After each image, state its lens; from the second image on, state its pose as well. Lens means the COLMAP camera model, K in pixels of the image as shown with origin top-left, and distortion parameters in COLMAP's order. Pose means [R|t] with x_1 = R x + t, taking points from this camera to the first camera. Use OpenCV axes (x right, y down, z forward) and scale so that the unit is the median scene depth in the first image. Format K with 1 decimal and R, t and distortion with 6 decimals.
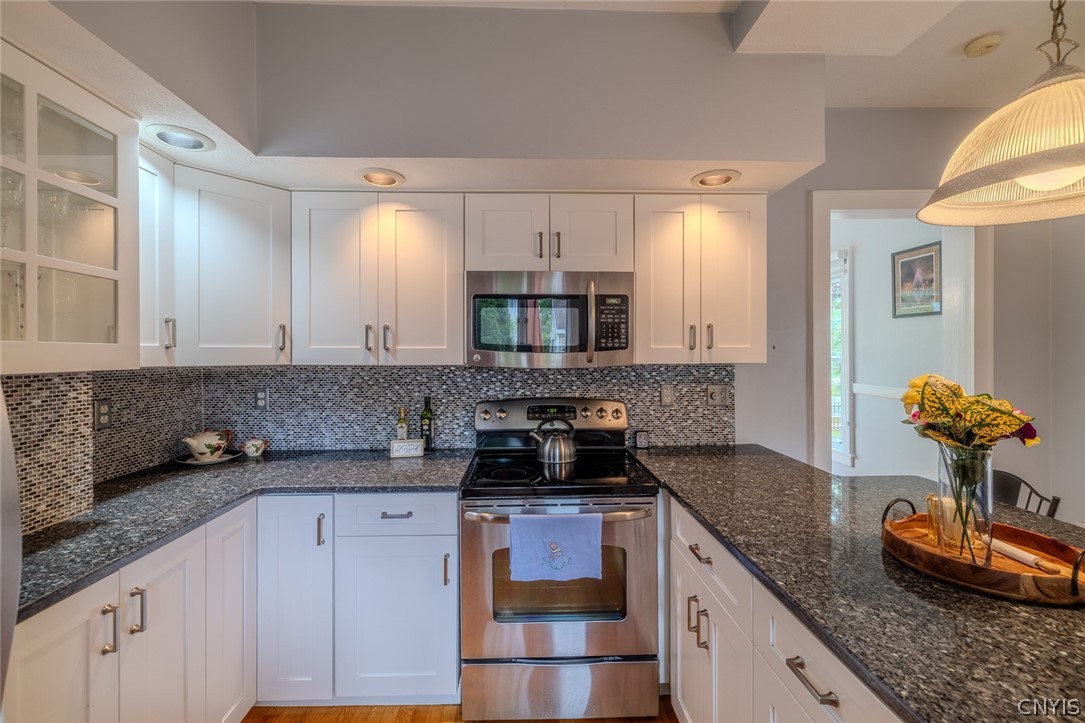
lens RADIAL K [[459.7, 0, 528.9], [0, 459.7, 354.3], [0, 0, 1]] dist [-0.002017, 0.000776]
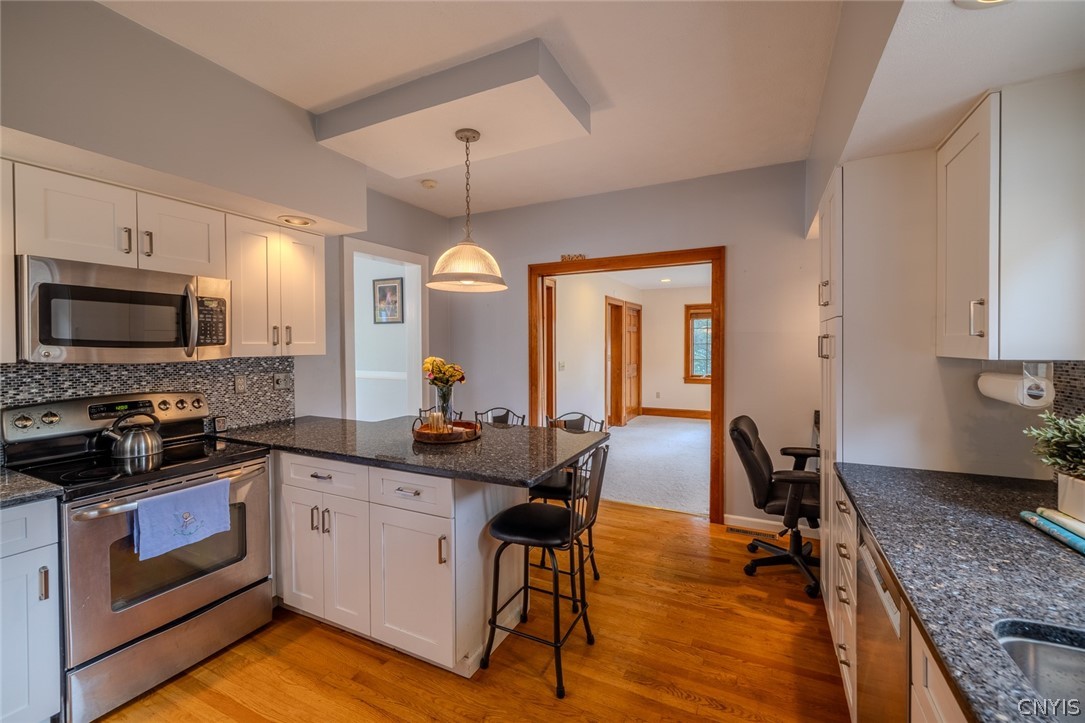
lens RADIAL K [[459.7, 0, 544.2], [0, 459.7, 352.6], [0, 0, 1]] dist [-0.002017, 0.000776]
pose [[0.456674, -0.012111, 0.889551, -0.432488], [0.005410, 0.999927, 0.010837, 0.000592], [-0.889617, -0.000136, 0.456706, -0.253571]]
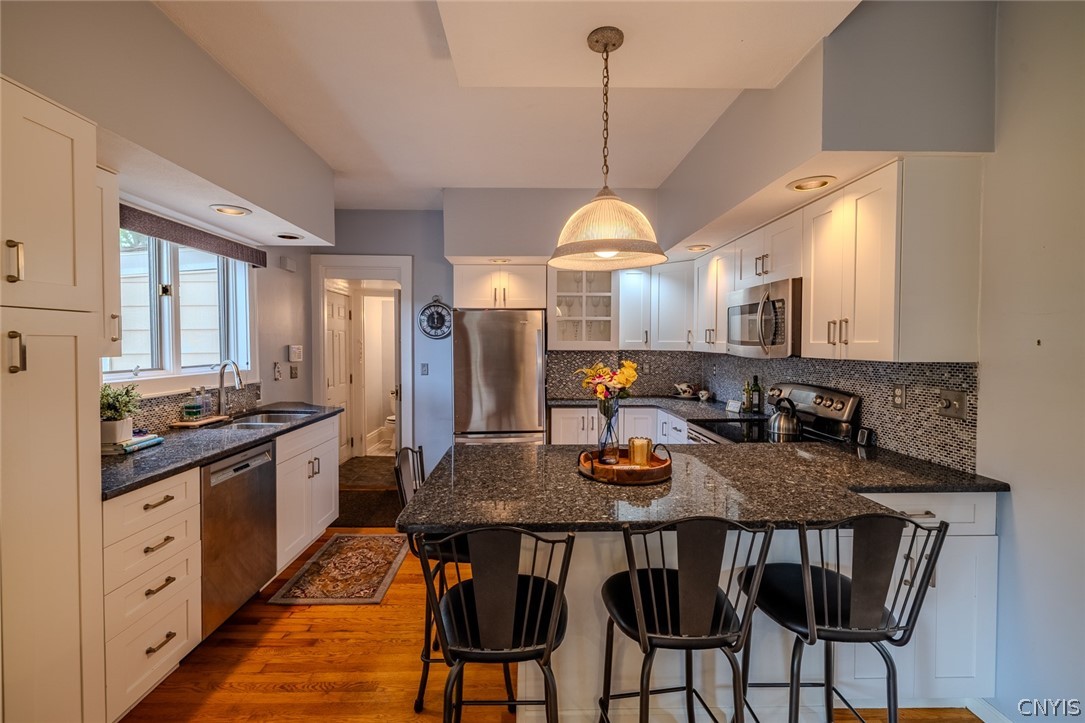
lens RADIAL K [[459.7, 0, 534.4], [0, 459.7, 355.8], [0, 0, 1]] dist [-0.002017, 0.000776]
pose [[-0.009120, 0.031802, -0.999453, 1.327739], [-0.007619, 0.999463, 0.031872, -0.012725], [0.999929, 0.007905, -0.008873, 0.333111]]
